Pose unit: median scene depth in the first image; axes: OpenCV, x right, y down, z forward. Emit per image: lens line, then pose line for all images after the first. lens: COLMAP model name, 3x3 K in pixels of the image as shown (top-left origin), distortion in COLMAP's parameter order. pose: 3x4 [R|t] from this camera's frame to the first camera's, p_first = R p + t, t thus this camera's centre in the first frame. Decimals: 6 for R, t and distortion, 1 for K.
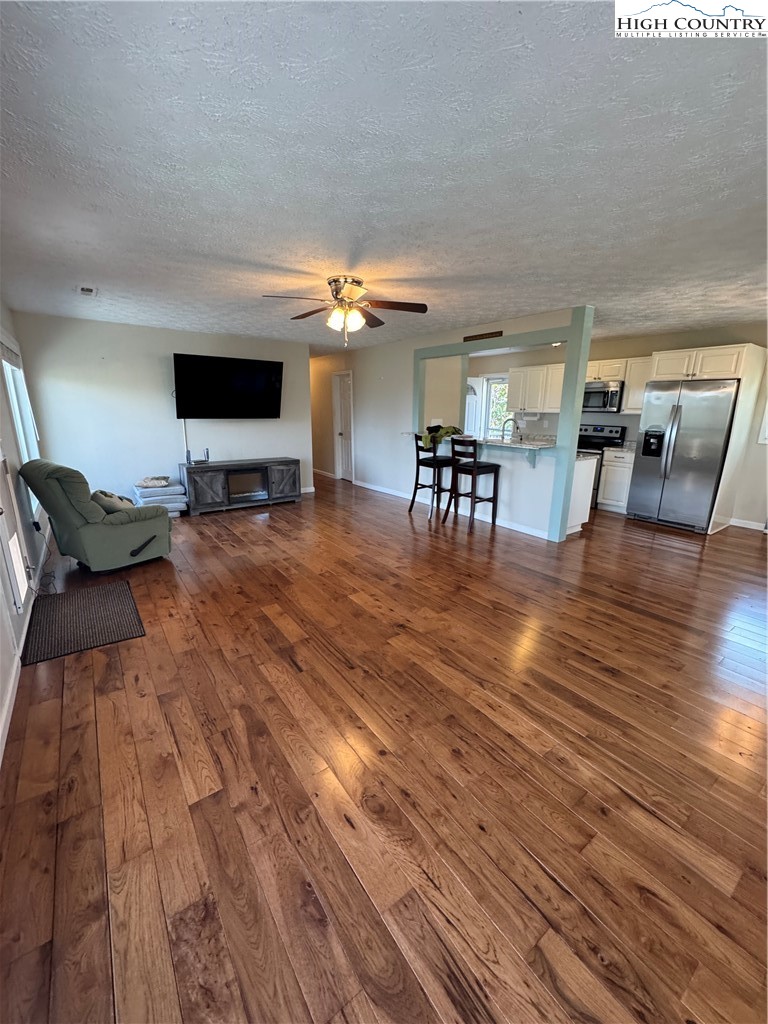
lens RADIAL K [[408.5, 0, 384.0], [0, 408.5, 512.0], [0, 0, 1]] dist [-0.003960, -0.000135]
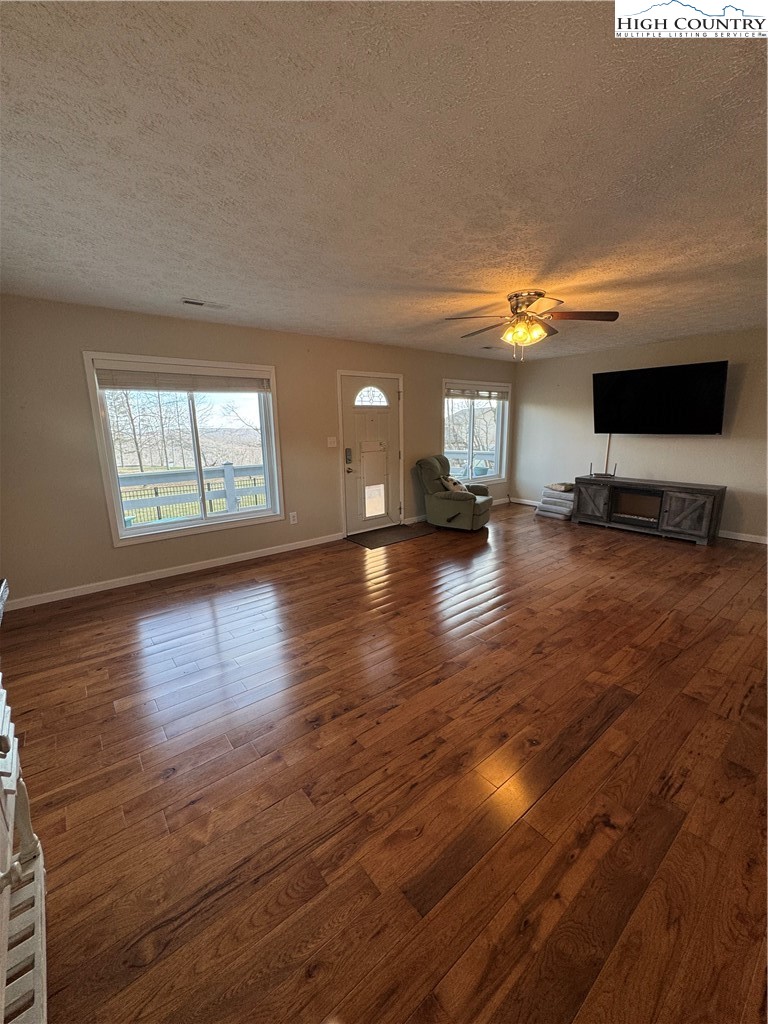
lens RADIAL K [[408.5, 0, 384.0], [0, 408.5, 512.0], [0, 0, 1]] dist [-0.003960, -0.000135]
pose [[0.045573, 0.199133, -0.978912, 0.932964], [-0.231165, 0.955435, 0.183595, -0.164795], [0.971847, 0.217923, 0.089575, 0.679436]]
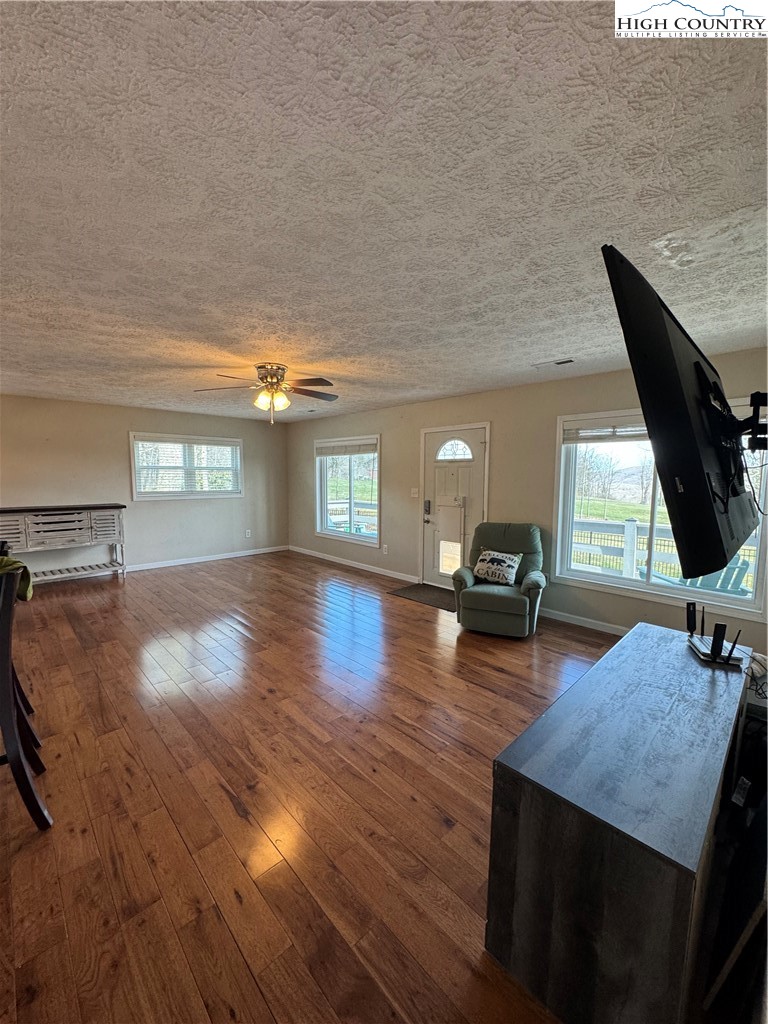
lens RADIAL K [[408.5, 0, 384.0], [0, 408.5, 512.0], [0, 0, 1]] dist [-0.003960, -0.000135]
pose [[-0.990743, -0.007915, -0.135519, -0.254471], [-0.052898, 0.941896, 0.331713, -0.568335], [0.125019, 0.335811, -0.933596, 2.157702]]
